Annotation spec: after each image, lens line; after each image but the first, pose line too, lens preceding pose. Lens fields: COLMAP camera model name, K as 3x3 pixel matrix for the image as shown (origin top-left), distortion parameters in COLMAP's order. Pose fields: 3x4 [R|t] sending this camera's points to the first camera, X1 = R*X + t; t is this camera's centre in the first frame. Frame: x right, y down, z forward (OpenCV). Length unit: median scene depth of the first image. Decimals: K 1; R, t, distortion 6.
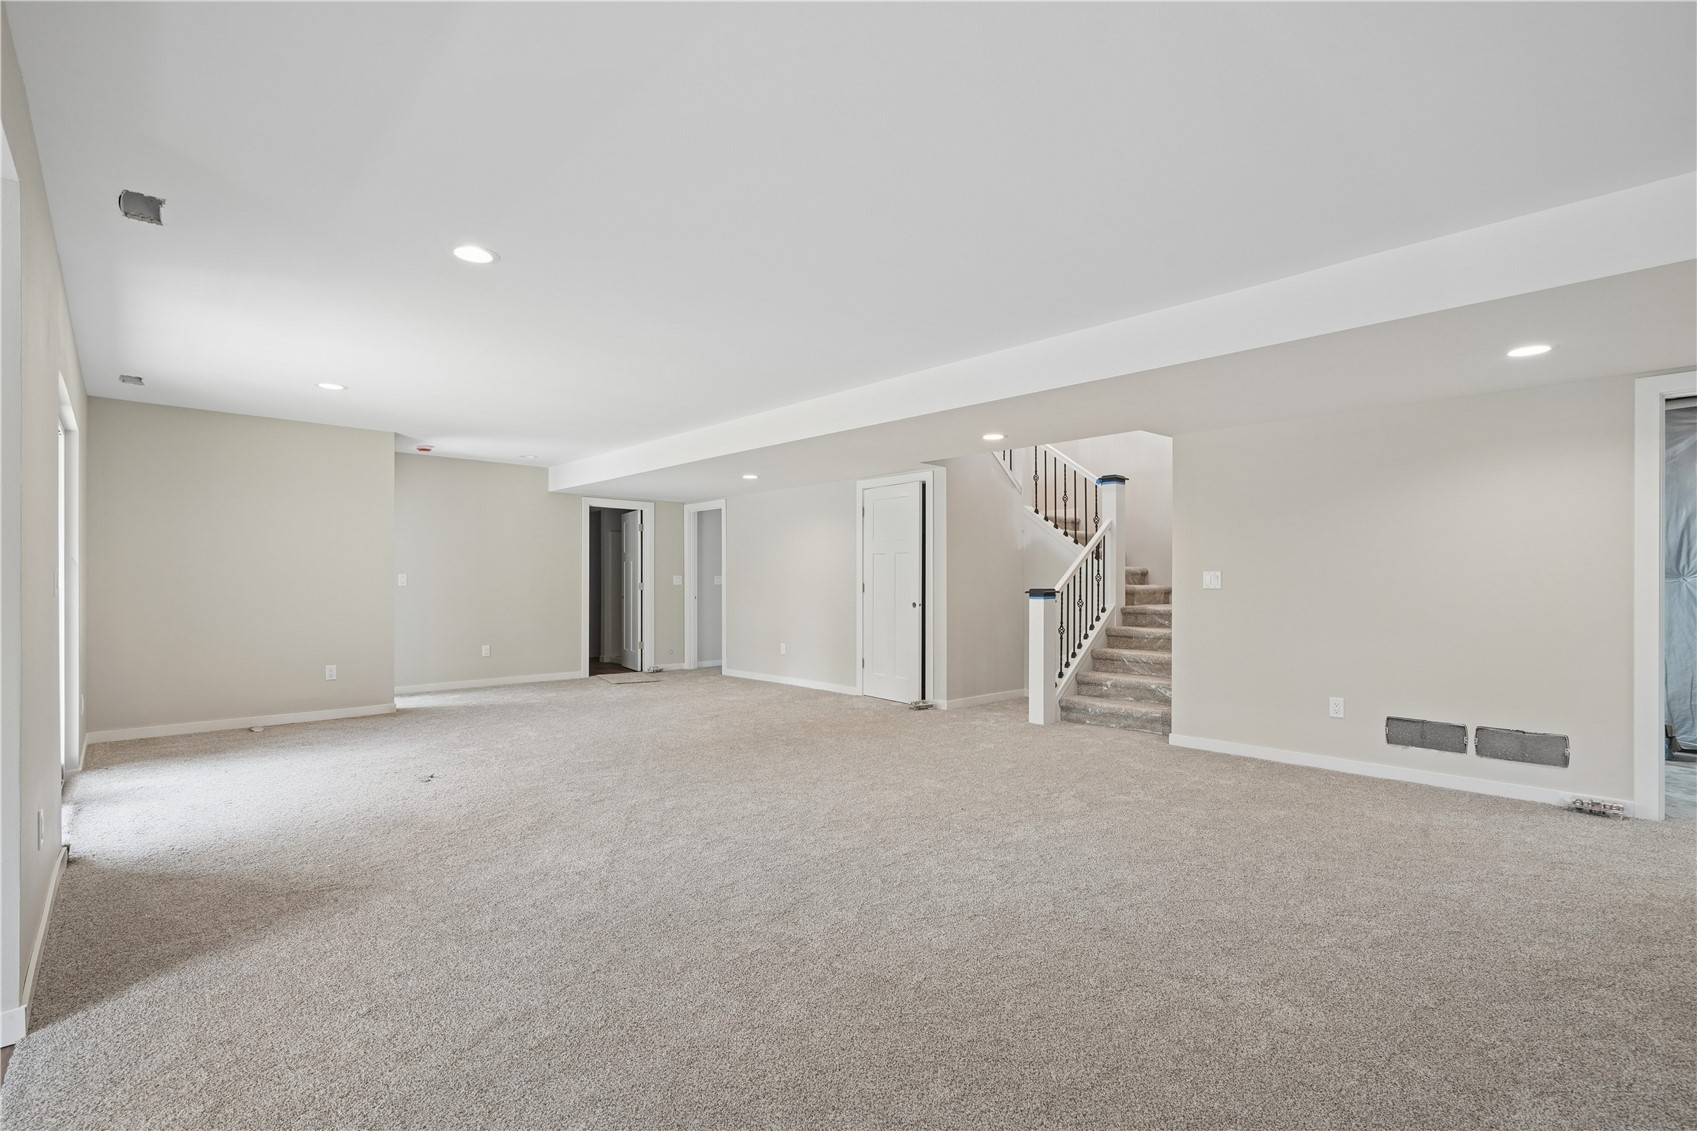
lens RADIAL K [[782.4, 0, 848.3], [0, 782.4, 597.1], [0, 0, 1]] dist [0.000351, 0.000033]
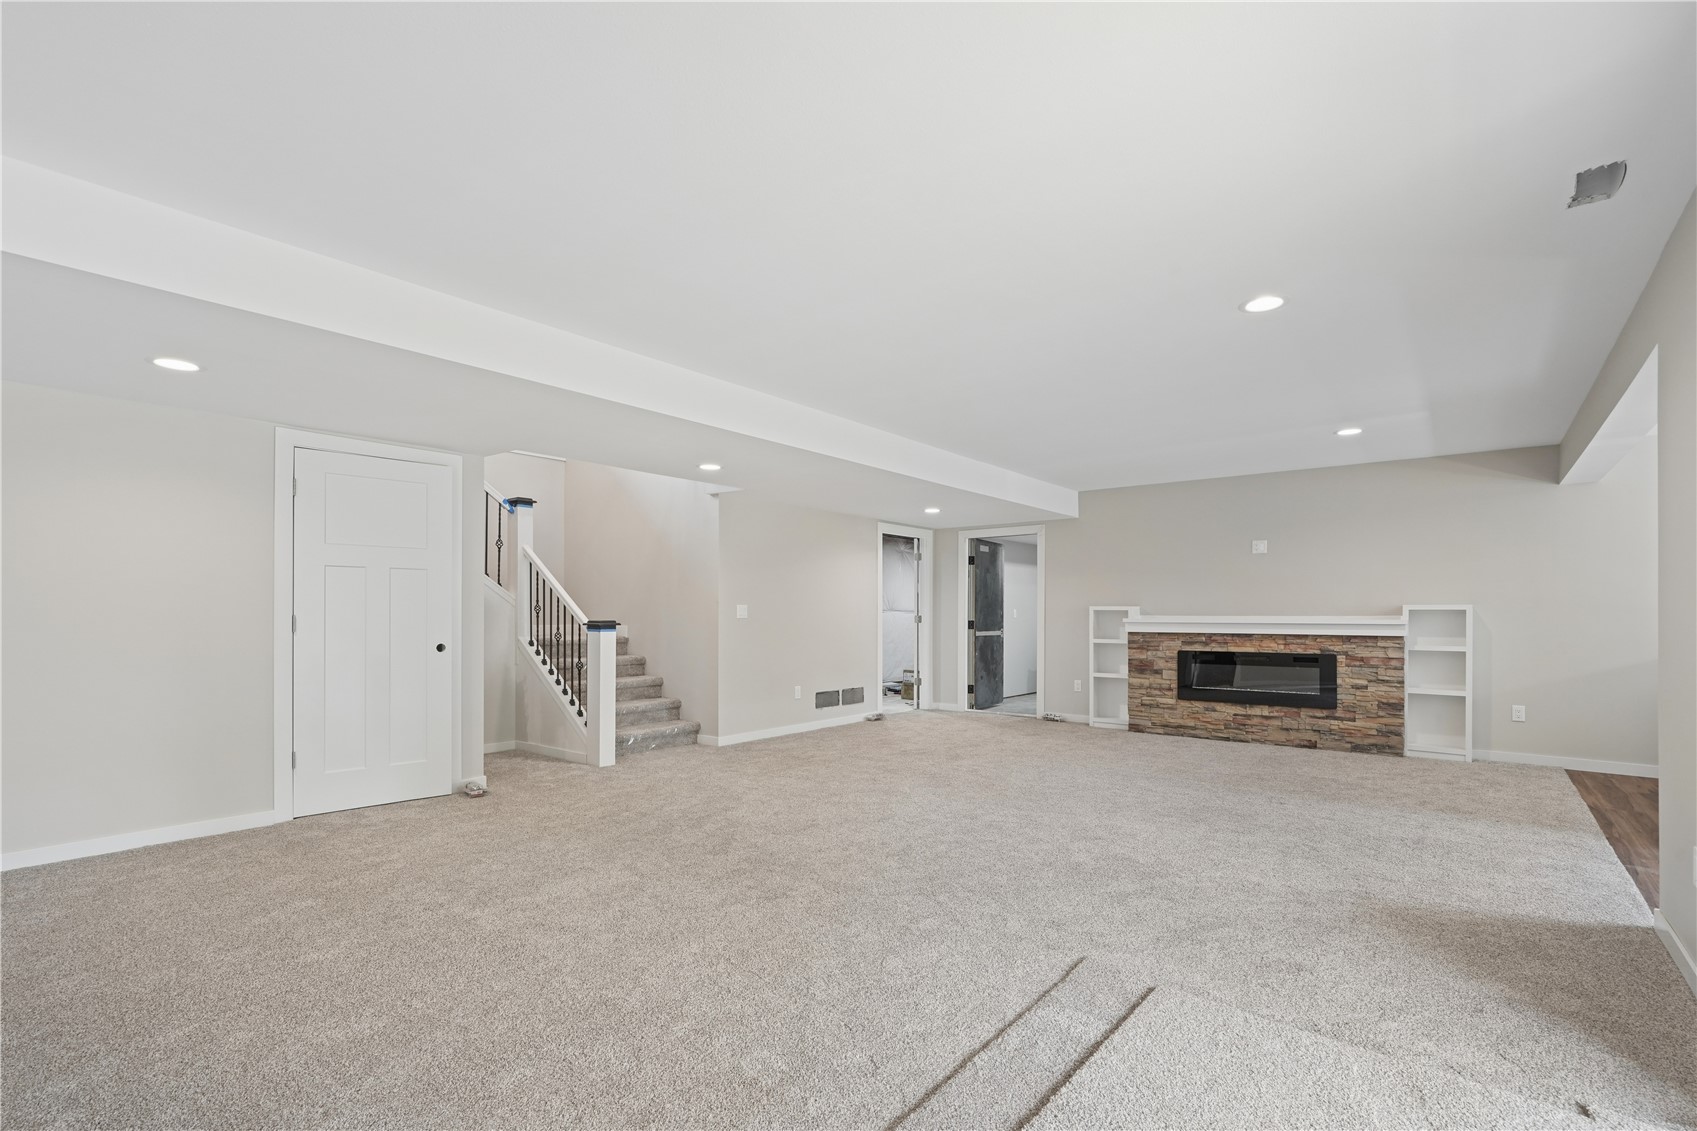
lens RADIAL K [[782.4, 0, 848.3], [0, 782.4, 597.1], [0, 0, 1]] dist [0.000351, 0.000033]
pose [[-0.145188, 0.002226, 0.989402, -1.001584], [-0.000319, 0.999997, -0.002297, -0.050603], [-0.989404, -0.000649, -0.145187, 1.180252]]
